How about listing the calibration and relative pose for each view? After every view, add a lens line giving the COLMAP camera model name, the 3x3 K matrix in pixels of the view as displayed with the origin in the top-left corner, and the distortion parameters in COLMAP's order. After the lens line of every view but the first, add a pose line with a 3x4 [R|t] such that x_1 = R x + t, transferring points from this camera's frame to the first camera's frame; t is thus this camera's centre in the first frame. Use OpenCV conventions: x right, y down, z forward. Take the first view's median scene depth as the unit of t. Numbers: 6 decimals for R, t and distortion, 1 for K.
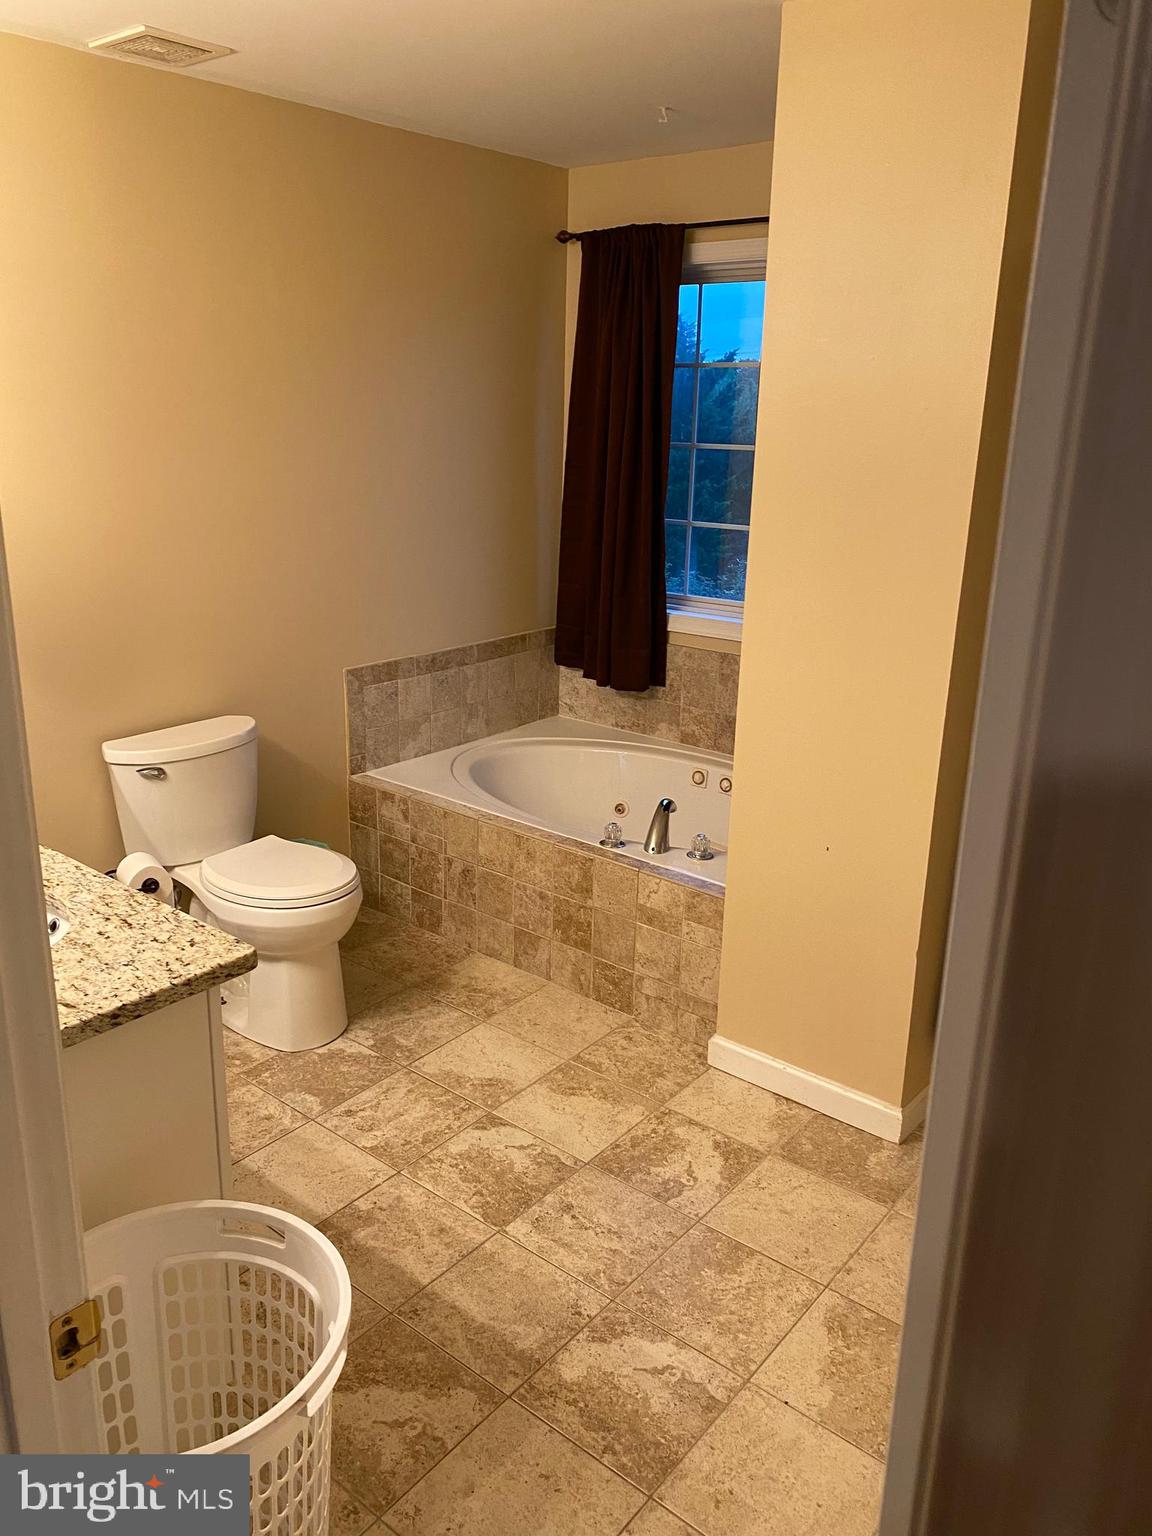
lens RADIAL K [[1173.9, 0, 571.8], [0, 1173.9, 765.4], [0, 0, 1]] dist [0.009850, -0.017310]
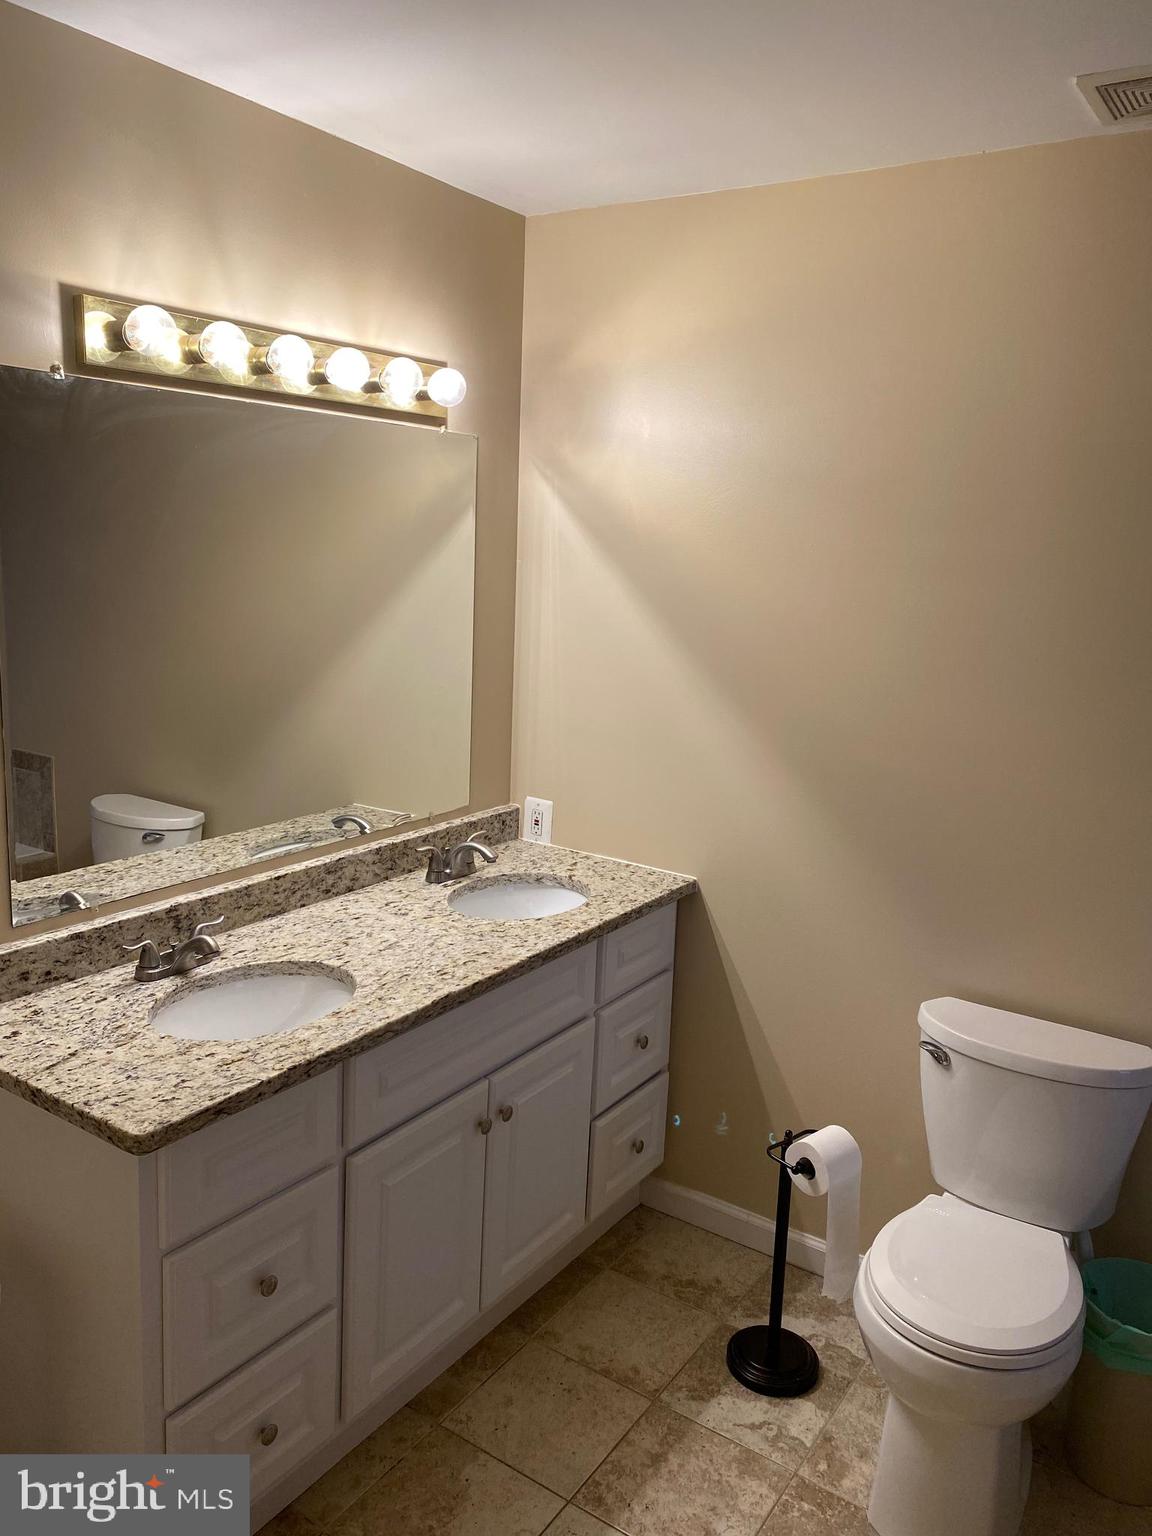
lens RADIAL K [[1173.9, 0, 572.7], [0, 1173.9, 763.6], [0, 0, 1]] dist [0.009850, -0.017310]
pose [[0.069452, 0.171757, -0.982688, 0.580905], [-0.331365, 0.933107, 0.139672, -0.340615], [0.940943, 0.315928, 0.121721, 1.113281]]
